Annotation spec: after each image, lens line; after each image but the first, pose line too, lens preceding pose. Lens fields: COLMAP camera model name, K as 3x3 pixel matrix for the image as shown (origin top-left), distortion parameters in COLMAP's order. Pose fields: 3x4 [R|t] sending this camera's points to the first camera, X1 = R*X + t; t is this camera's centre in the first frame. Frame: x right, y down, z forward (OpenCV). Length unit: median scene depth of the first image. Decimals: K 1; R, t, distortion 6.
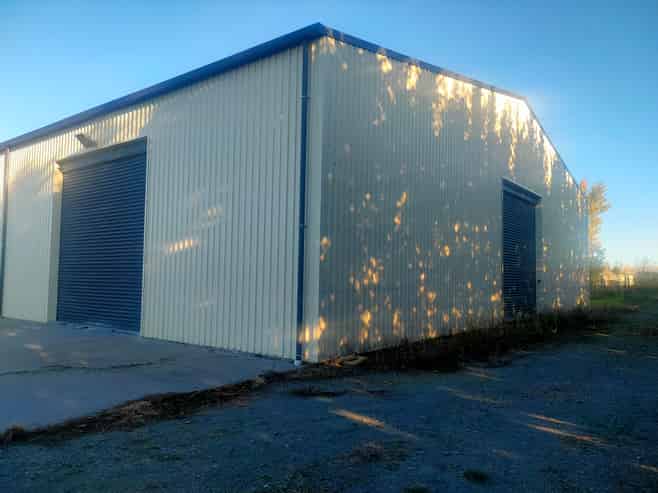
lens RADIAL K [[544.6, 0, 271.9], [0, 544.6, 247.6], [0, 0, 1]] dist [0.066739, -0.008228]
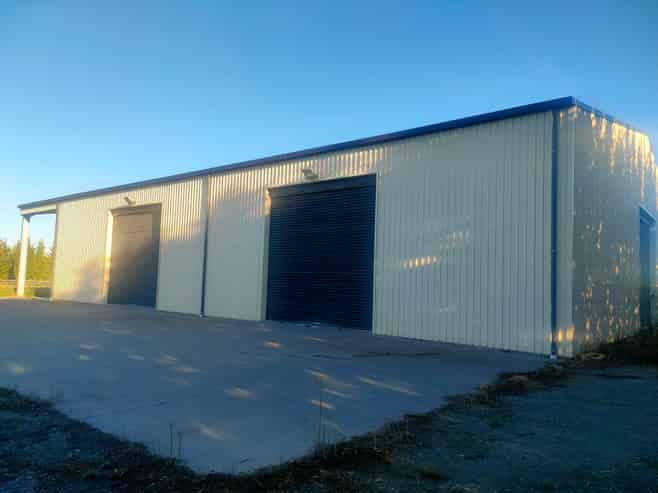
lens RADIAL K [[544.6, 0, 271.9], [0, 544.6, 247.6], [0, 0, 1]] dist [0.066739, -0.008228]
pose [[0.999512, 0.019131, -0.024701, -0.431764], [-0.019408, 0.999751, -0.011050, -0.016279], [0.024484, 0.011524, 0.999634, -0.246216]]
